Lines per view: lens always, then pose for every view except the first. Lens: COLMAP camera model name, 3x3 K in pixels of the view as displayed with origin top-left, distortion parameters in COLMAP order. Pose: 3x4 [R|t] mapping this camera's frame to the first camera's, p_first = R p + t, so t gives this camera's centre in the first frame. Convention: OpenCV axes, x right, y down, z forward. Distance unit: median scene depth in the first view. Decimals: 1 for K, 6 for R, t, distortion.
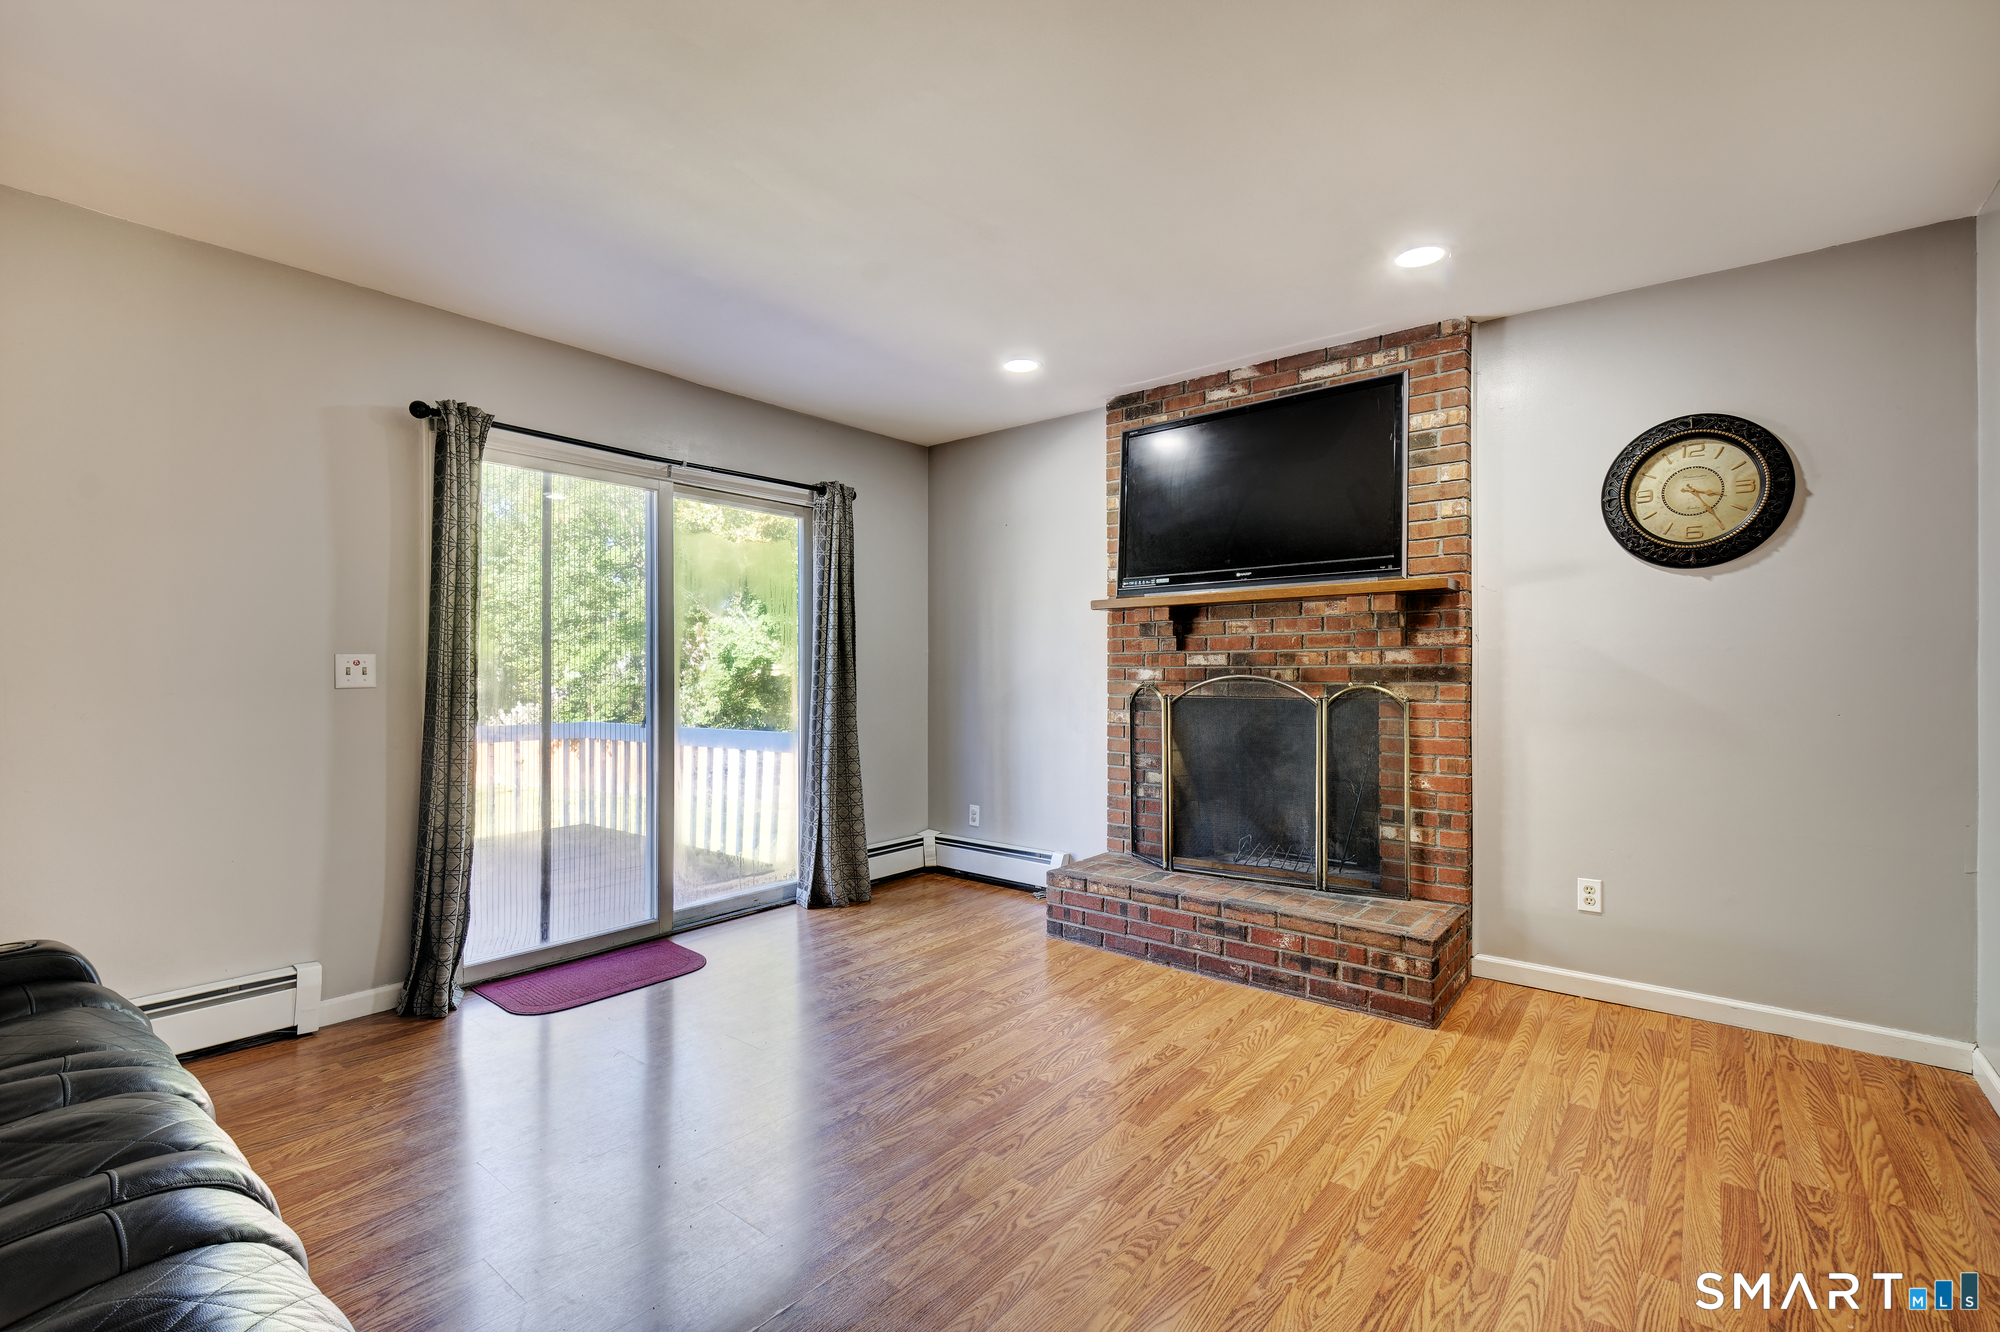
lens RADIAL K [[890.2, 0, 983.6], [0, 890.2, 673.4], [0, 0, 1]] dist [0.011751, -0.005010]
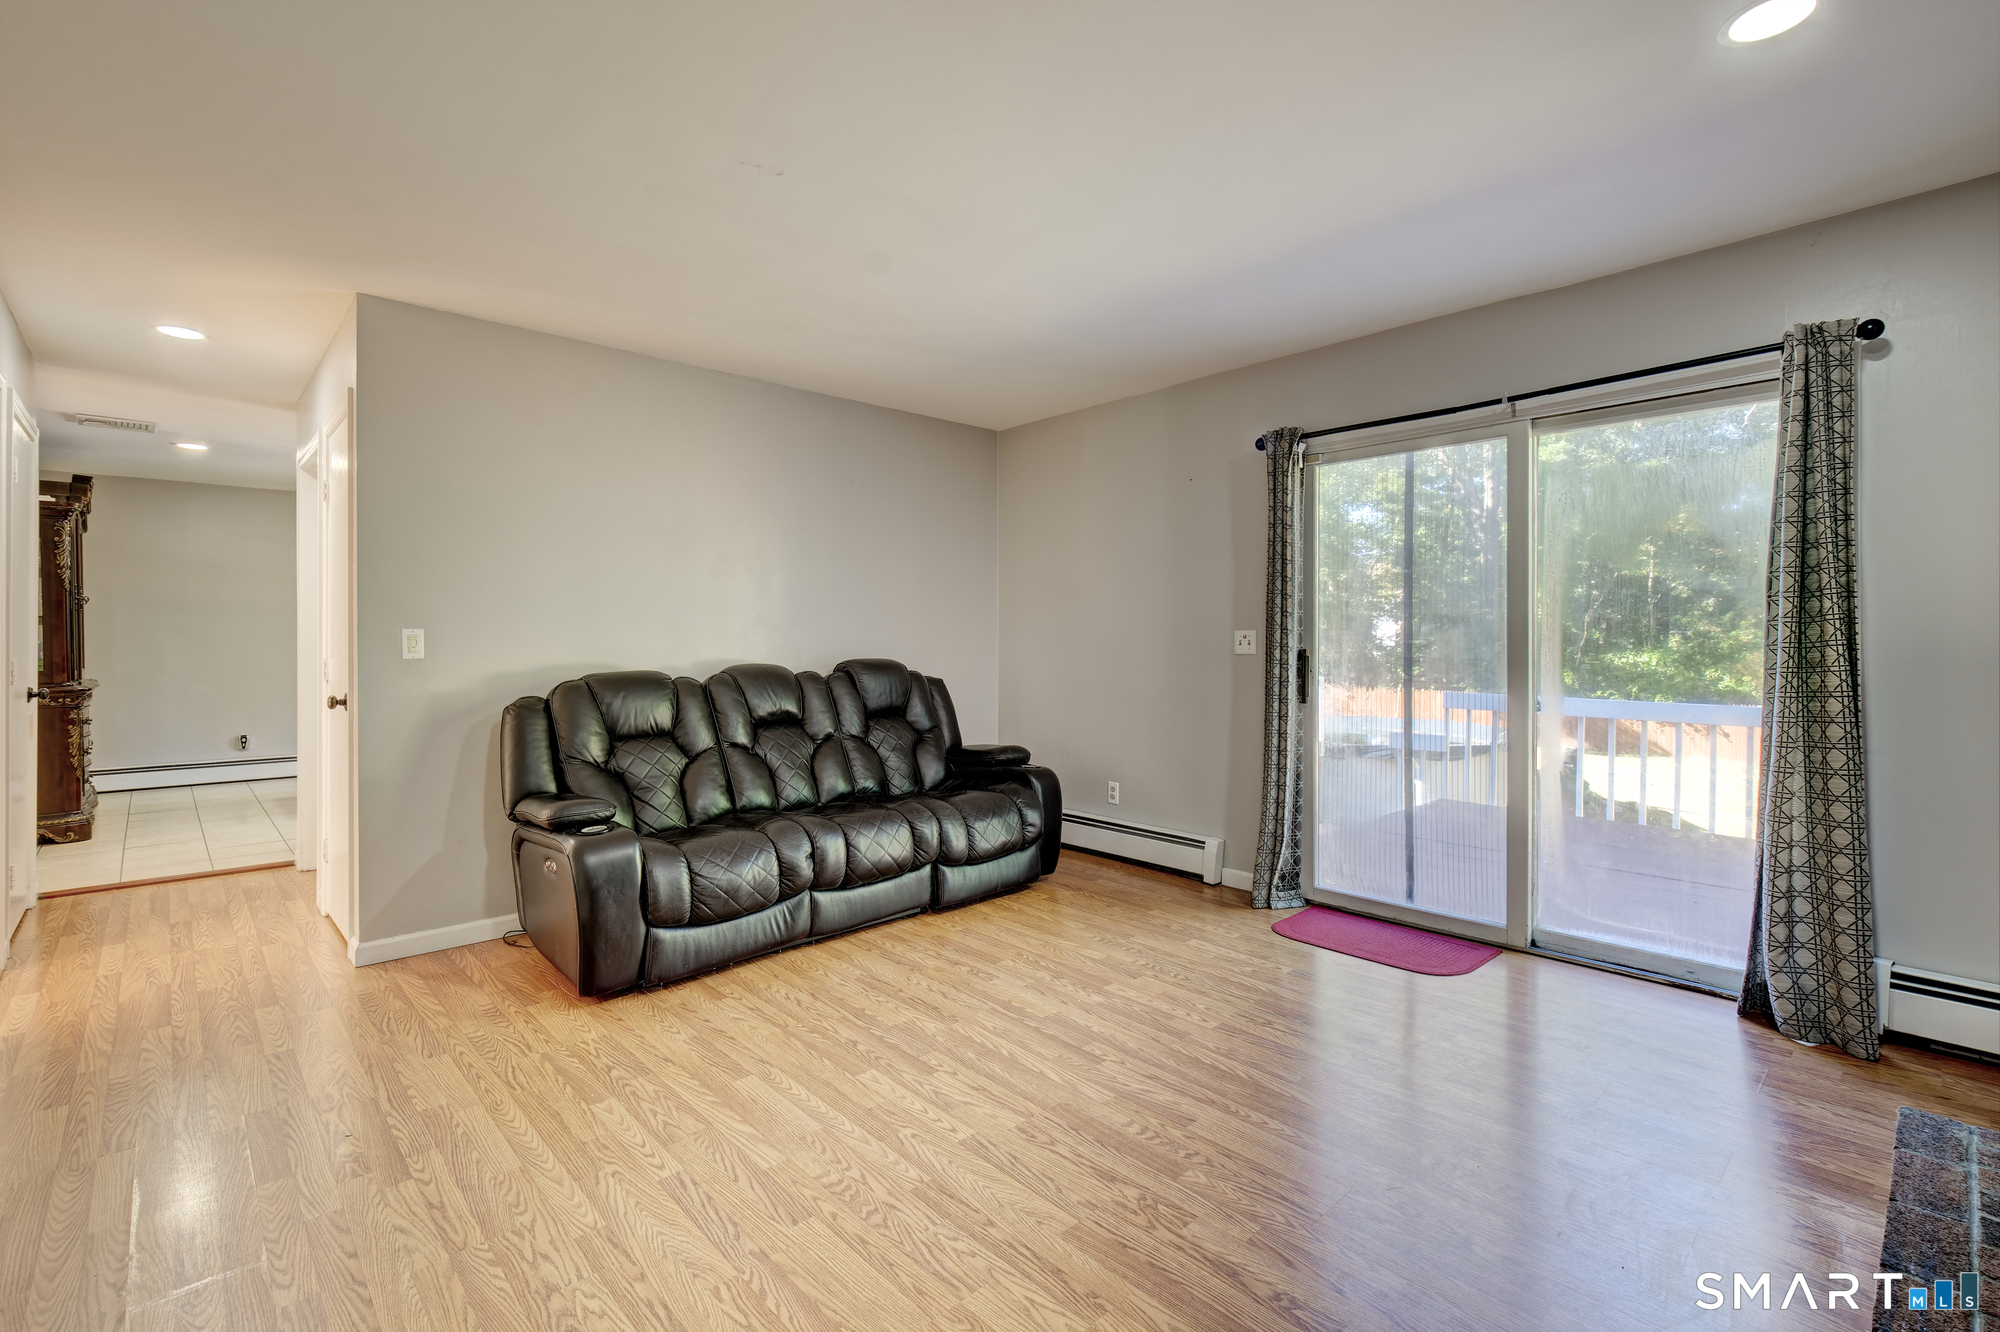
lens RADIAL K [[890.2, 0, 1013.0], [0, 890.2, 653.7], [0, 0, 1]] dist [0.011751, -0.005010]
pose [[-0.121149, 0.014990, -0.992521, 0.642956], [-0.003465, 0.999873, 0.015524, -0.004803], [0.992628, 0.005320, -0.121082, 0.714391]]
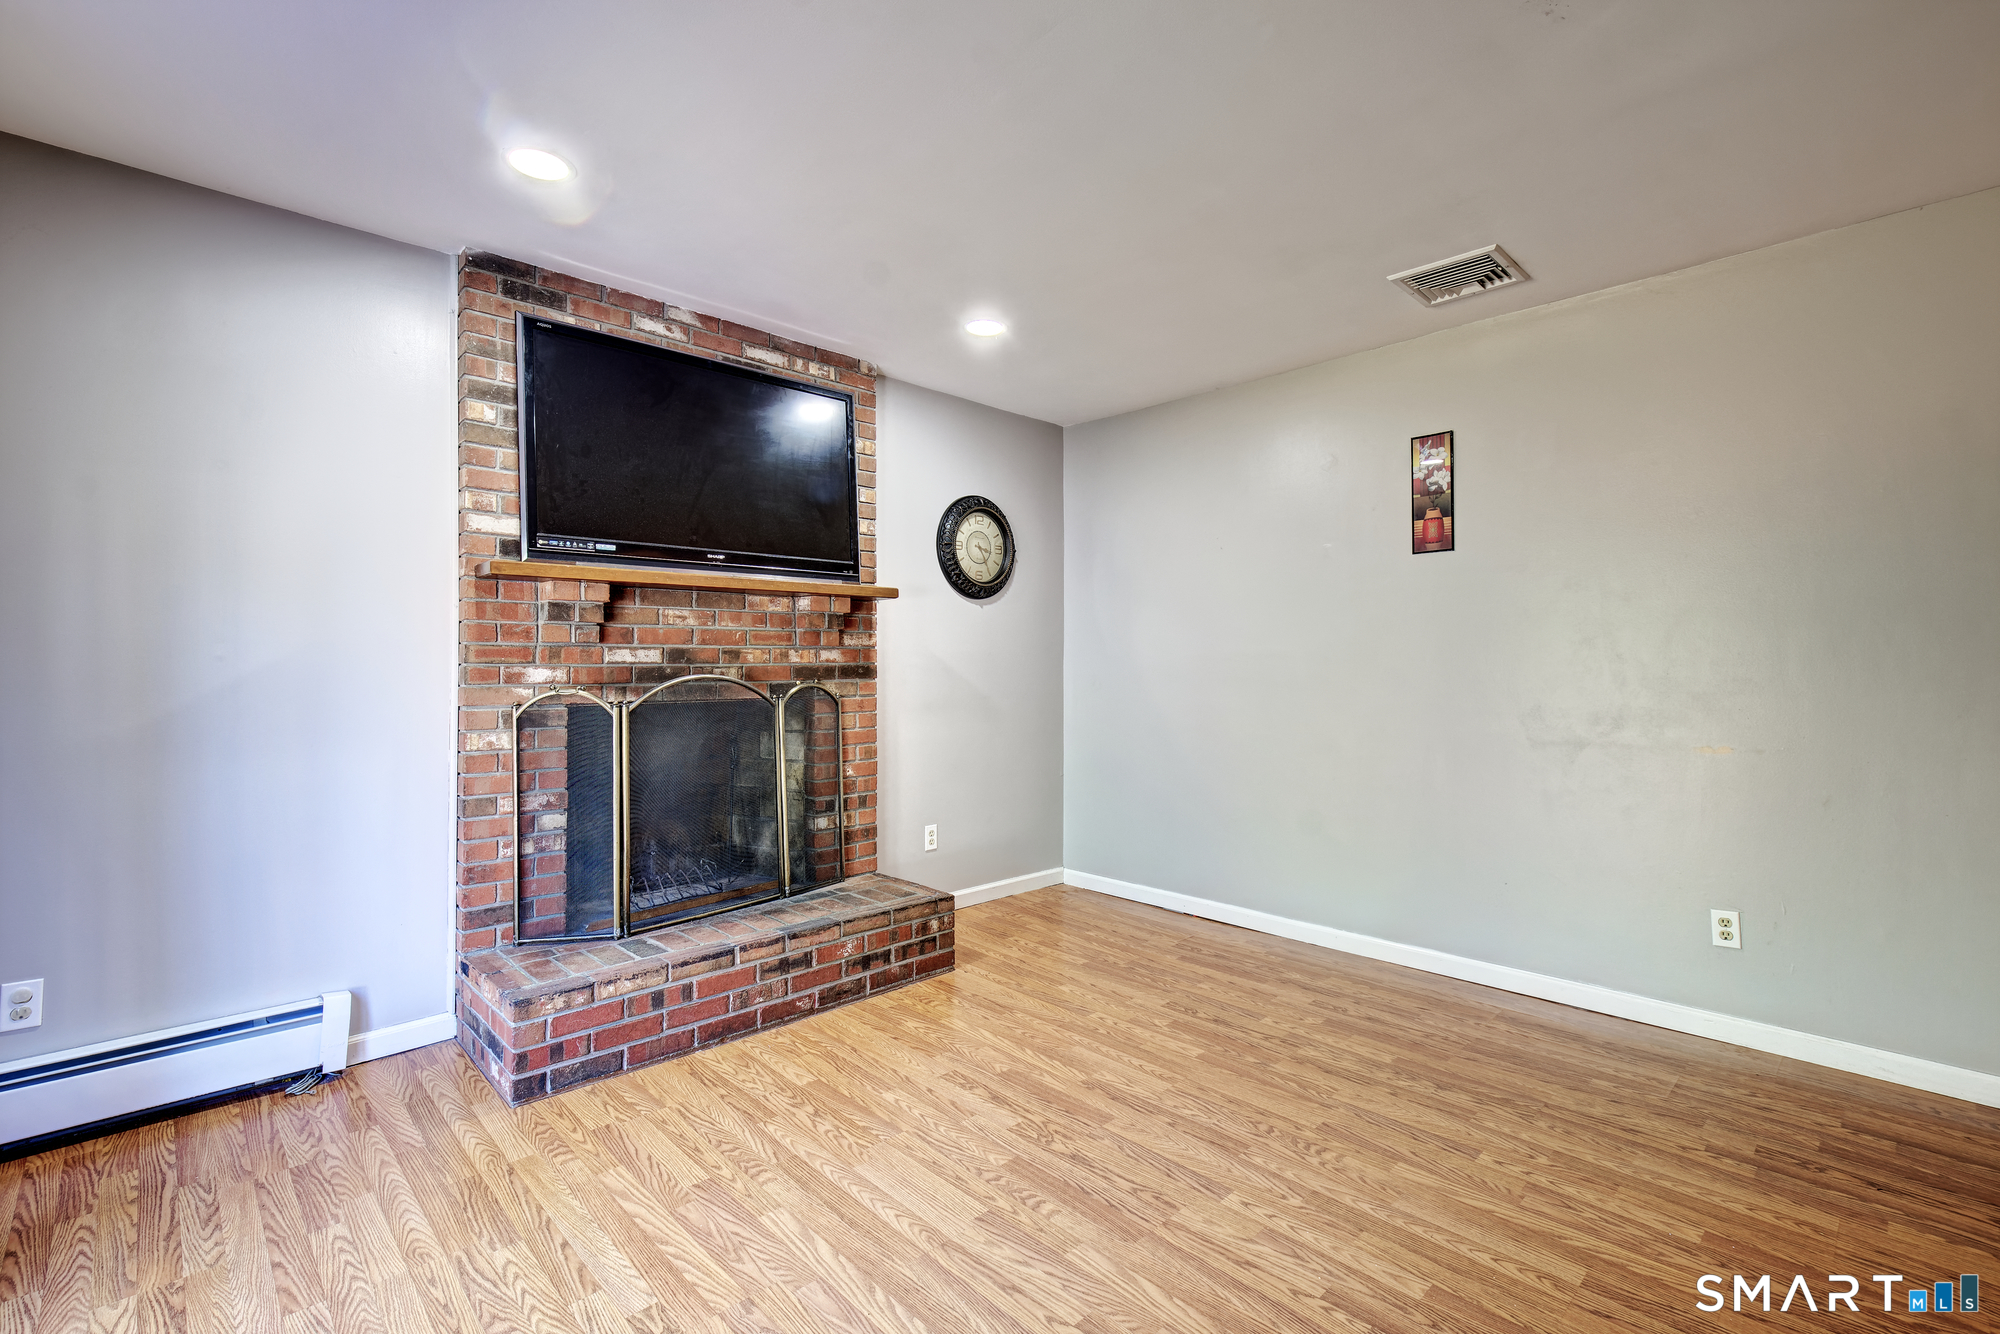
lens RADIAL K [[890.2, 0, 1012.8], [0, 890.2, 661.5], [0, 0, 1]] dist [0.011751, -0.005010]
pose [[0.104652, 0.004345, 0.994499, -0.577622], [0.004937, 0.999976, -0.004889, -0.005626], [-0.994497, 0.005421, 0.104628, 0.684674]]
